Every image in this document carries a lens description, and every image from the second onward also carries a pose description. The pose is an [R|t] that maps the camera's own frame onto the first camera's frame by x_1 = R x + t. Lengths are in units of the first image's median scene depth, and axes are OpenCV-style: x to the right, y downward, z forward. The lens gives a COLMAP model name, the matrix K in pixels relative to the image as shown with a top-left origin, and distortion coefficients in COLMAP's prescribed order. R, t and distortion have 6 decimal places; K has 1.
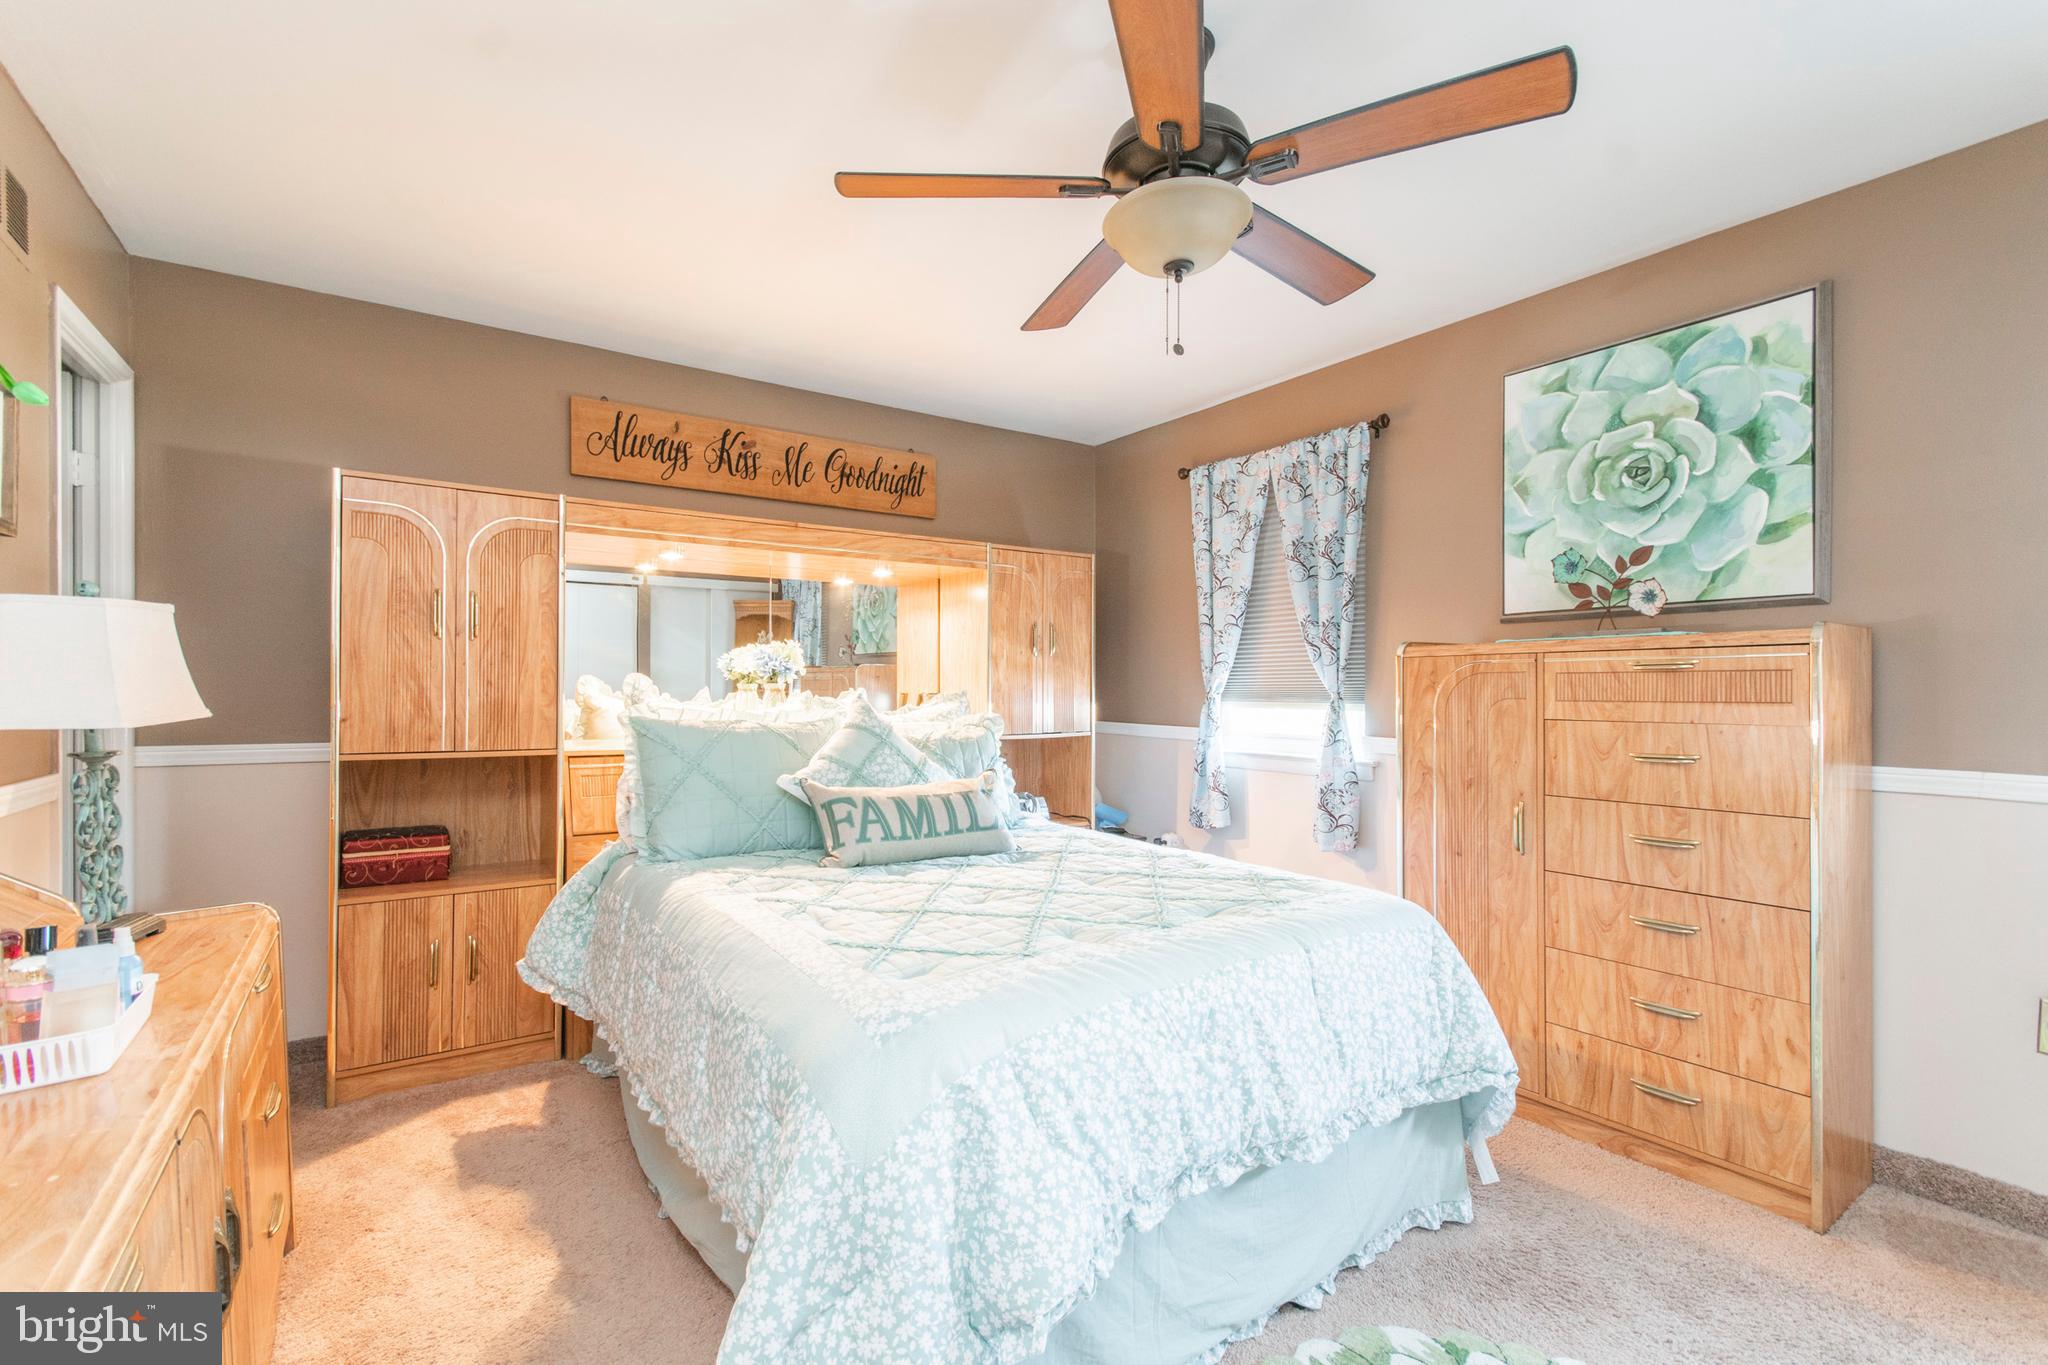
lens RADIAL K [[920.8, 0, 999.8], [0, 920.8, 684.9], [0, 0, 1]] dist [0.004272, -0.000359]
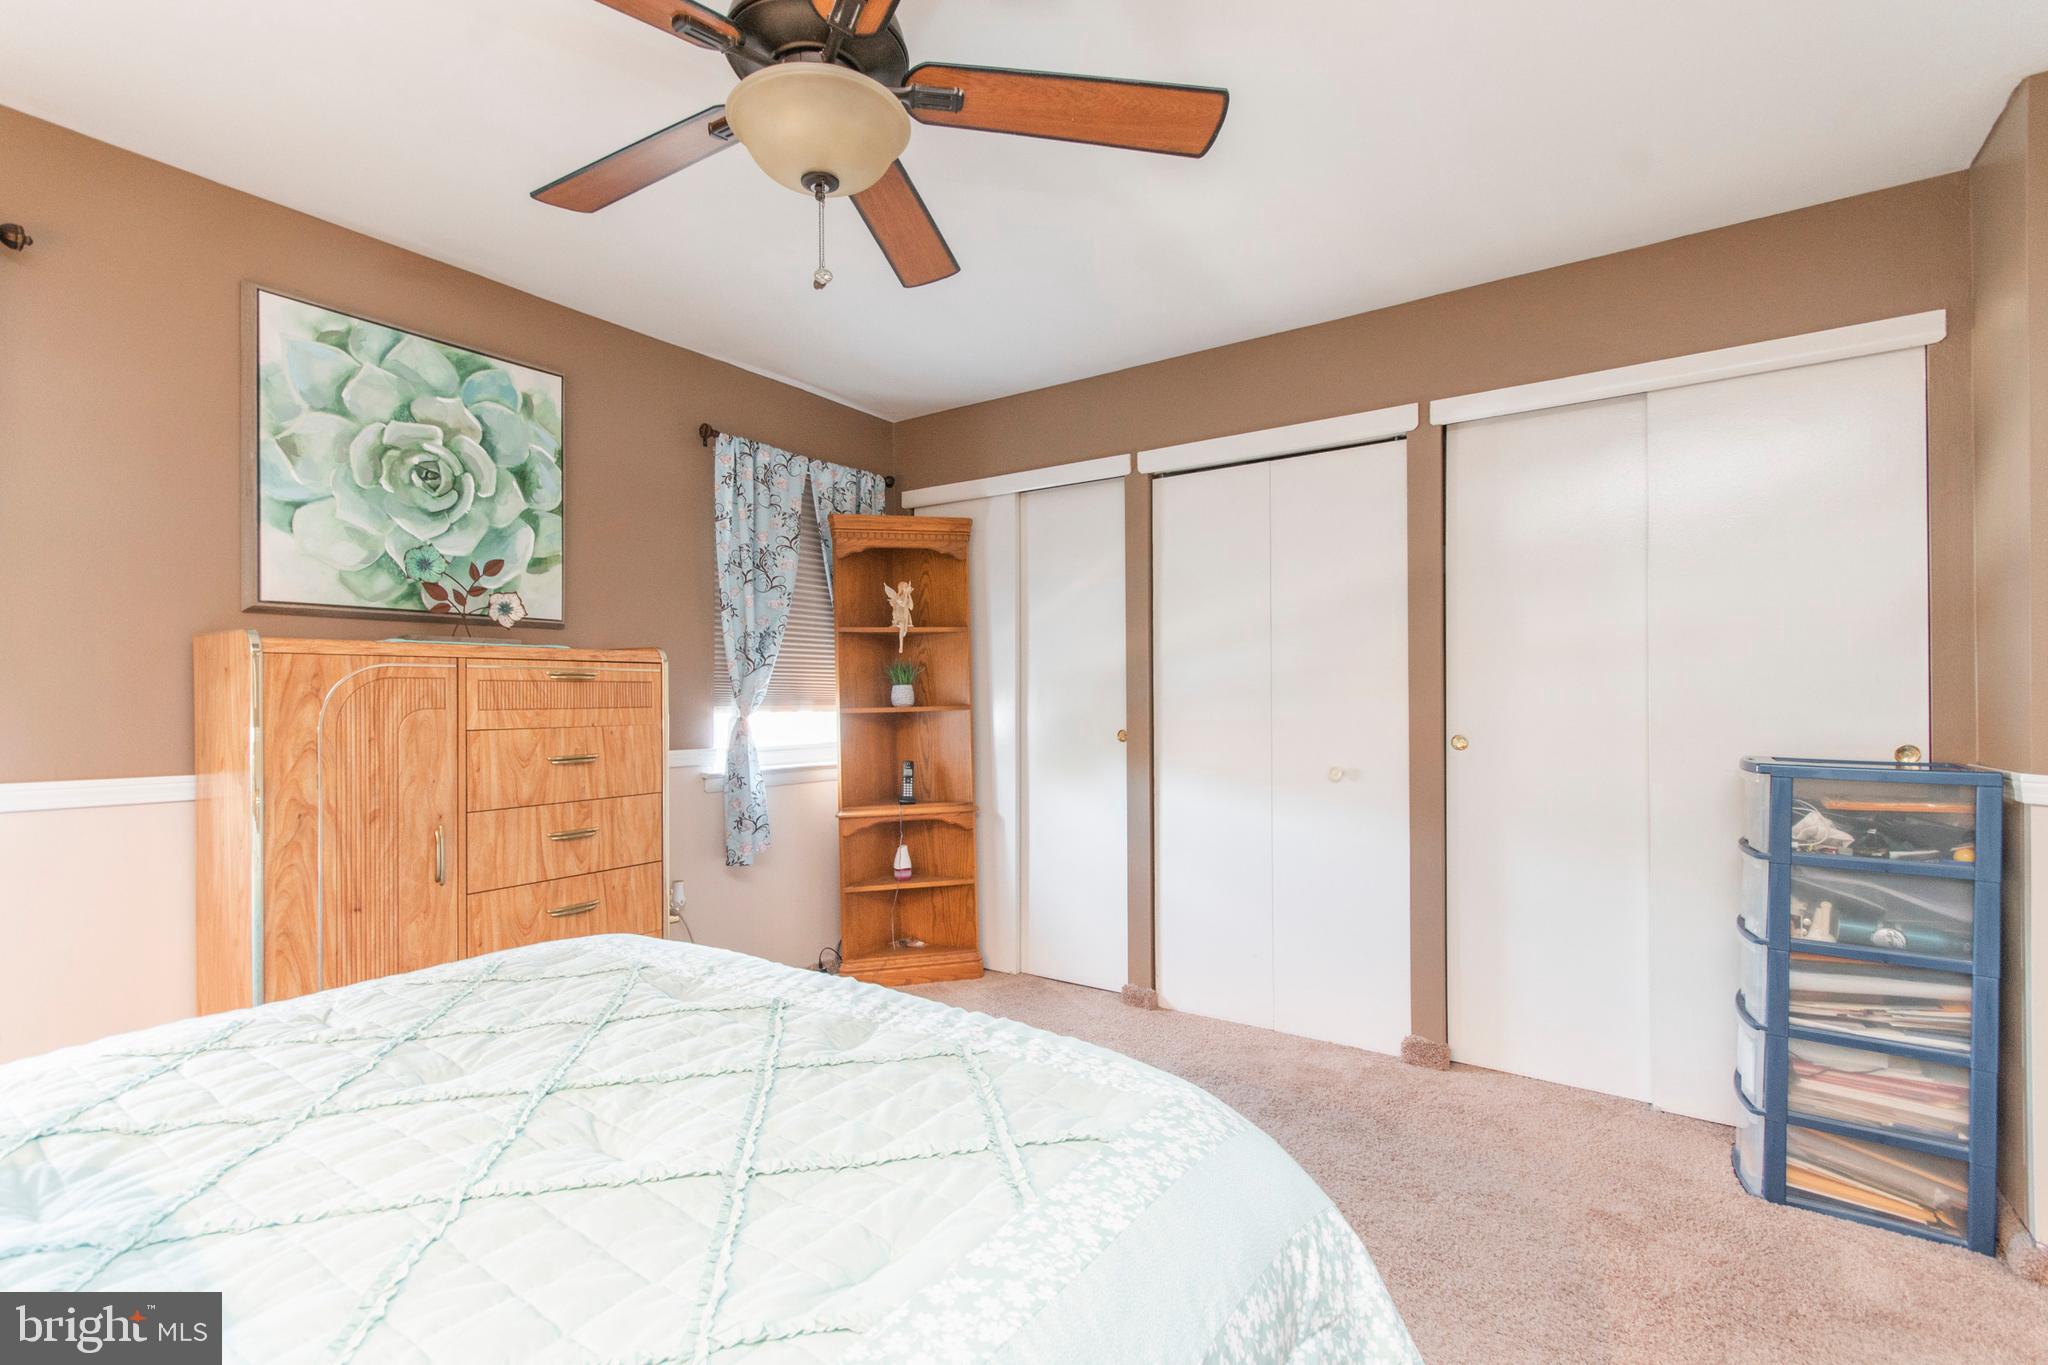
lens RADIAL K [[920.8, 0, 999.8], [0, 920.8, 684.9], [0, 0, 1]] dist [0.004272, -0.000359]
pose [[-0.361848, 0.010329, 0.932180, -0.448237], [-0.001201, 0.999933, -0.011546, 0.001895], [-0.932236, -0.005297, -0.361811, 0.815543]]
